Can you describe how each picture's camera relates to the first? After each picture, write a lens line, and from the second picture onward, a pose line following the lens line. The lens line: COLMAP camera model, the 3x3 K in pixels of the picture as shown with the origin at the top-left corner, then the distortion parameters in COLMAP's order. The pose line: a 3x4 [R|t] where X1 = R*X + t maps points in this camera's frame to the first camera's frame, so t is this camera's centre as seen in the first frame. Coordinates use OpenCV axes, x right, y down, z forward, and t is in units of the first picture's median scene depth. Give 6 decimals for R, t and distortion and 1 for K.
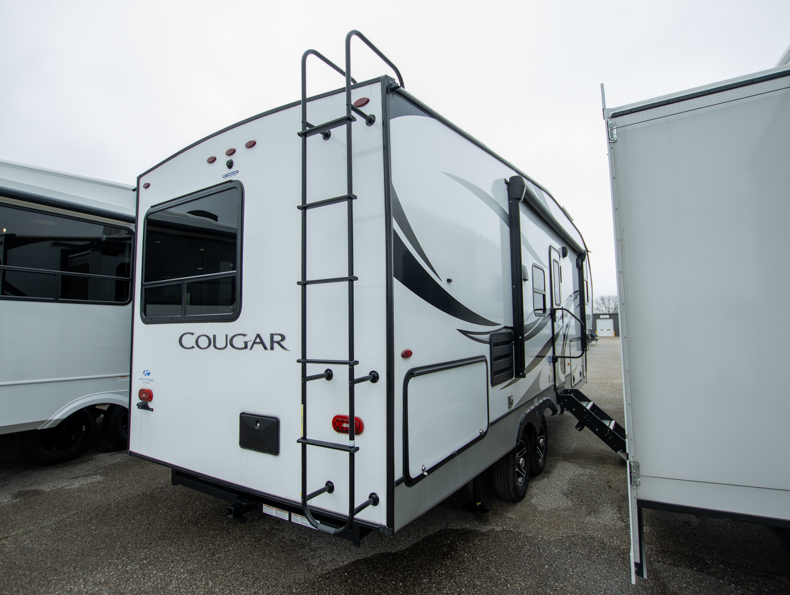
lens RADIAL K [[411.6, 0, 399.6], [0, 411.6, 295.2], [0, 0, 1]] dist [-0.030212, 0.001070]
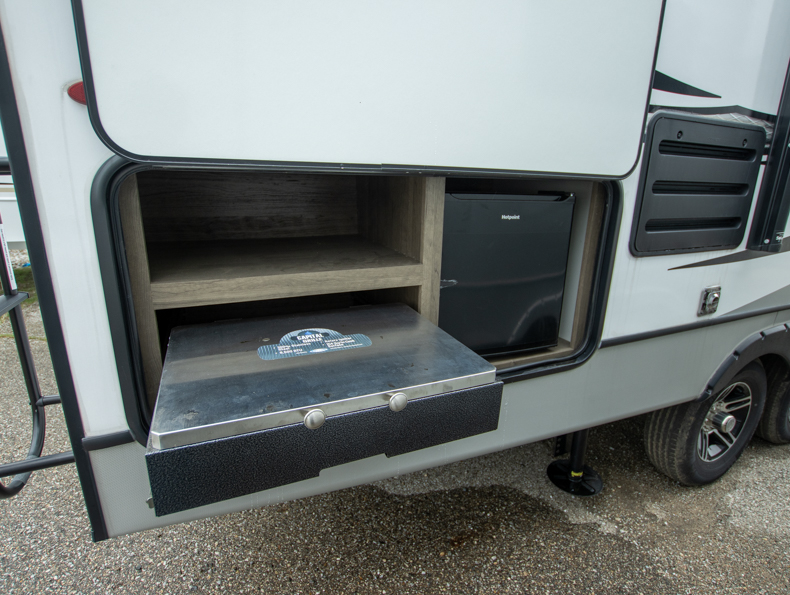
lens RADIAL K [[411.6, 0, 399.6], [0, 411.6, 295.2], [0, 0, 1]] dist [-0.030212, 0.001070]
pose [[0.822488, 0.182118, -0.538838, 0.293514], [0.015447, 0.939852, 0.341233, 0.135911], [0.568572, -0.288983, 0.770204, 0.636820]]
